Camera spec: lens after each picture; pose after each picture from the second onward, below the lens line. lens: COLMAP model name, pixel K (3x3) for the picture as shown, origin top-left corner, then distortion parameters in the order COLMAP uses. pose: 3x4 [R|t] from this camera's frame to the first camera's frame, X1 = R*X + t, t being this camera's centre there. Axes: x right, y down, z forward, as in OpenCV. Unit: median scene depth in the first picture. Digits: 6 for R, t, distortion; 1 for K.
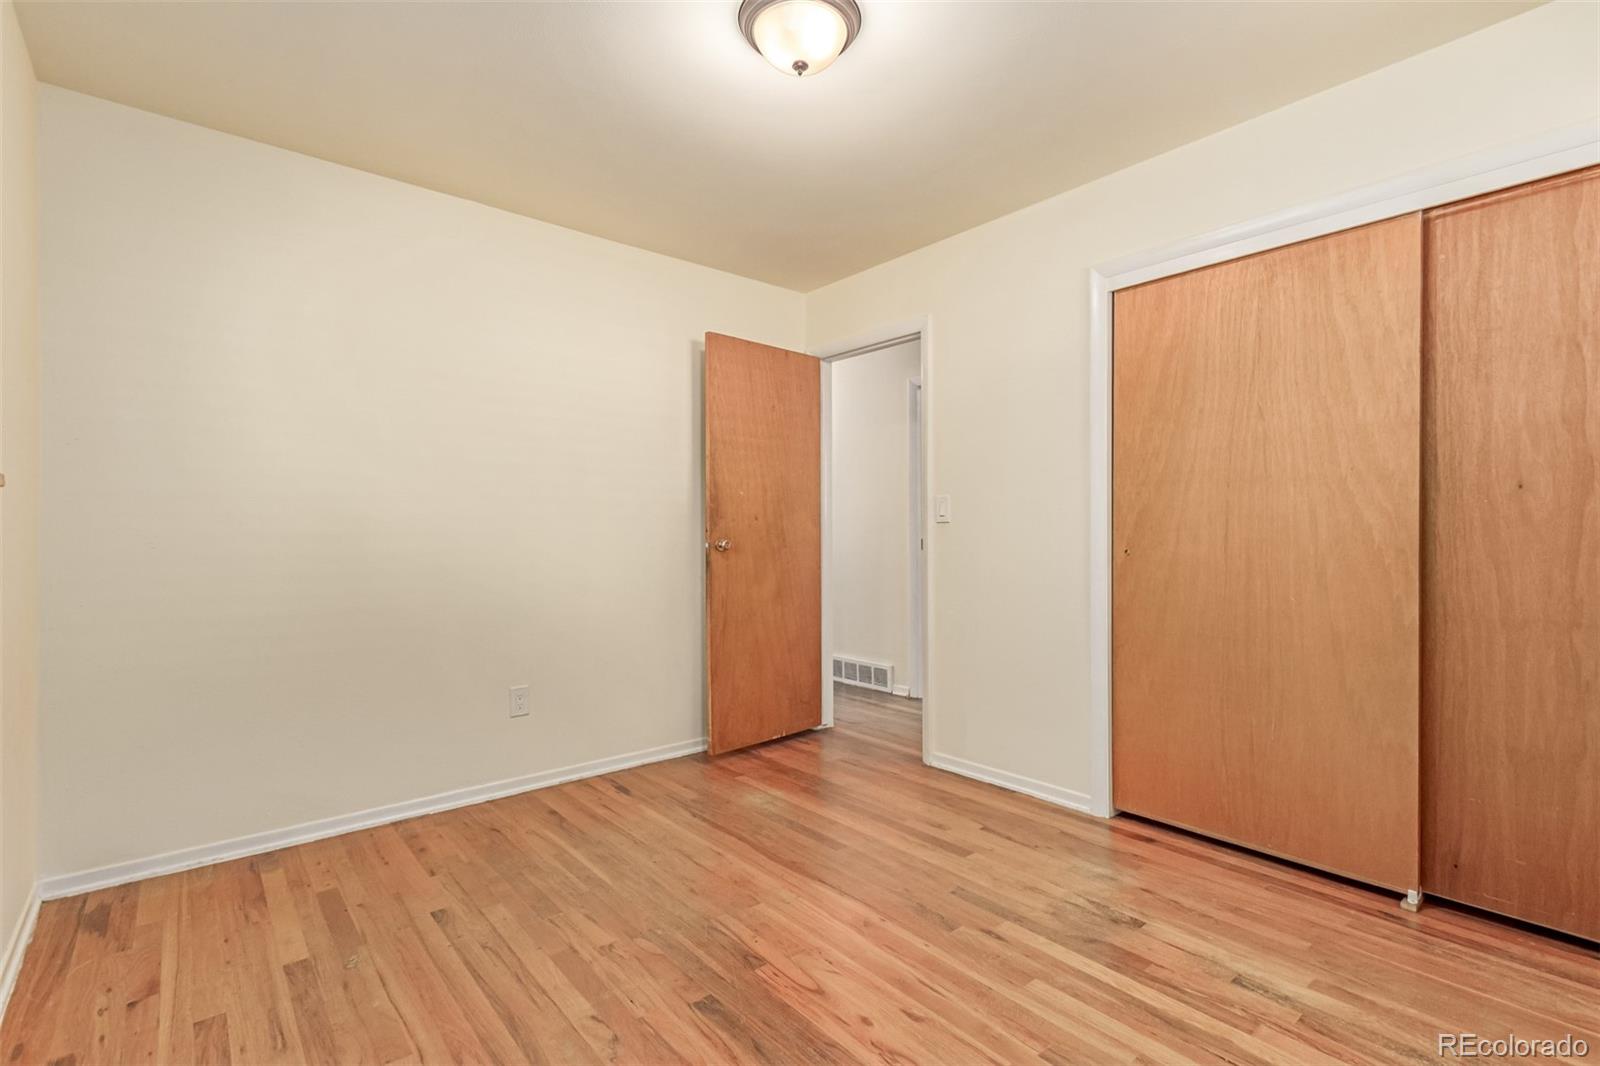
lens RADIAL K [[734.9, 0, 802.7], [0, 734.9, 534.1], [0, 0, 1]] dist [-0.004854, -0.000963]
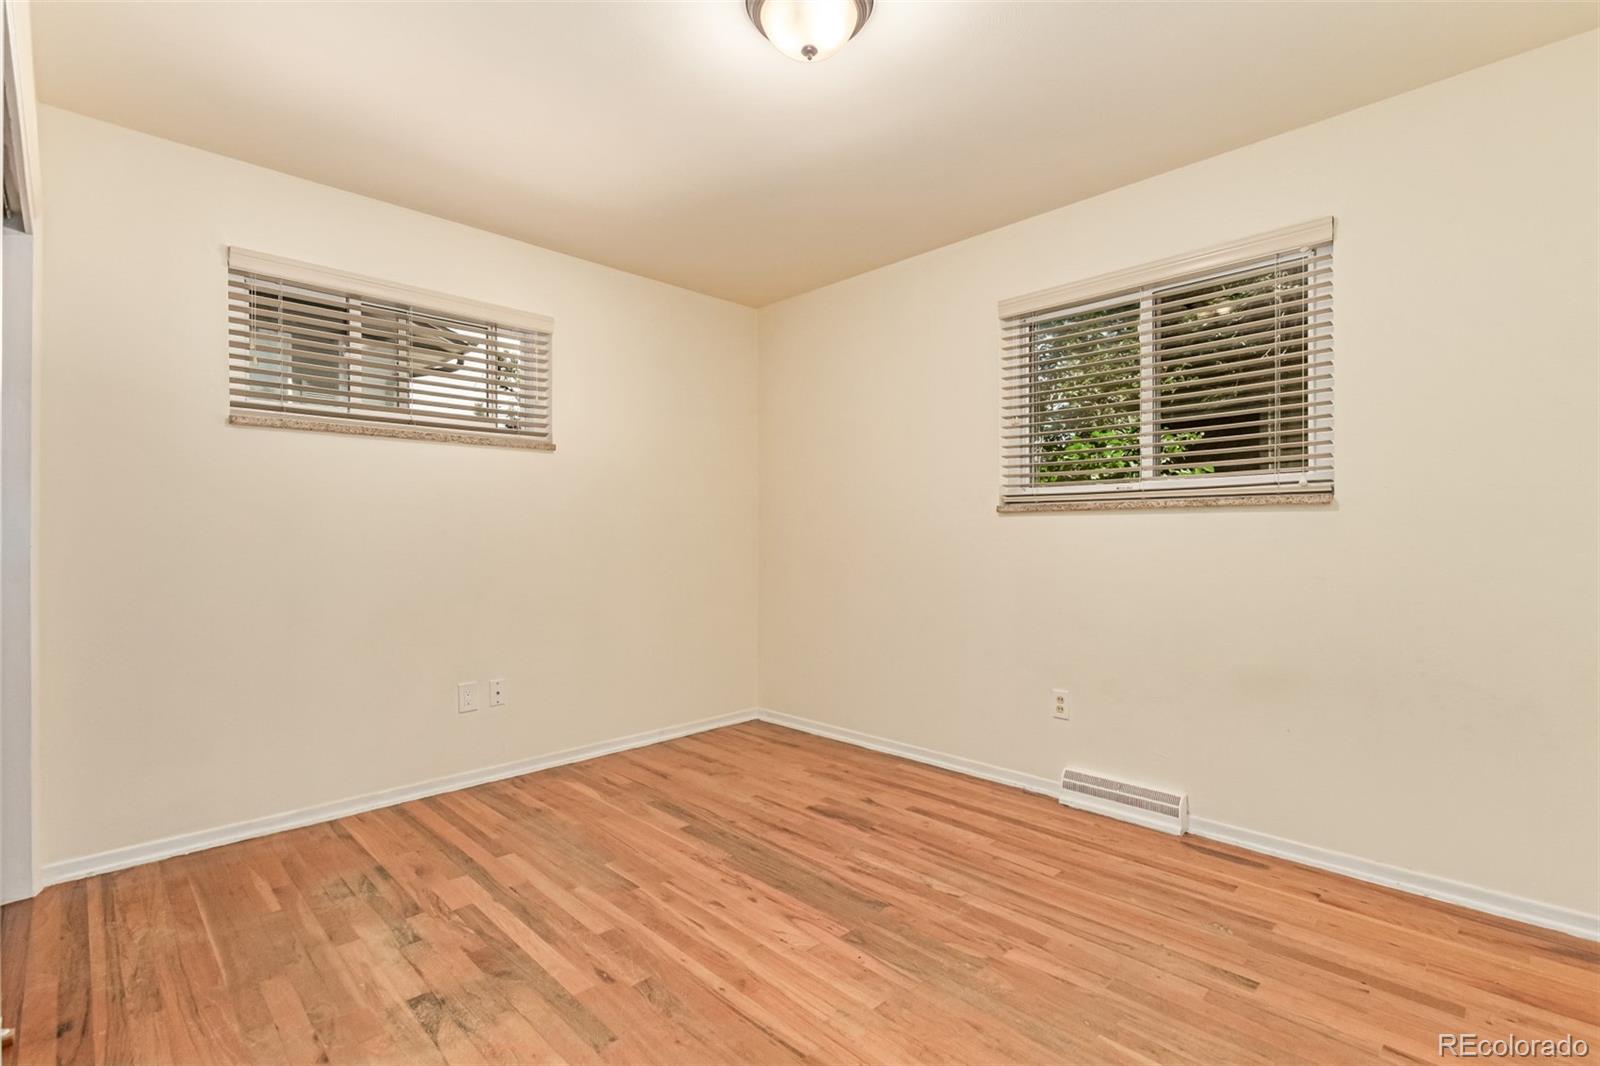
lens RADIAL K [[734.9, 0, 797.2], [0, 734.9, 535.2], [0, 0, 1]] dist [-0.004854, -0.000963]
pose [[-0.996745, 0.004042, -0.080523, 0.095263], [0.004296, 0.999986, -0.002984, 0.002774], [0.080510, -0.003321, -0.996748, 1.989338]]
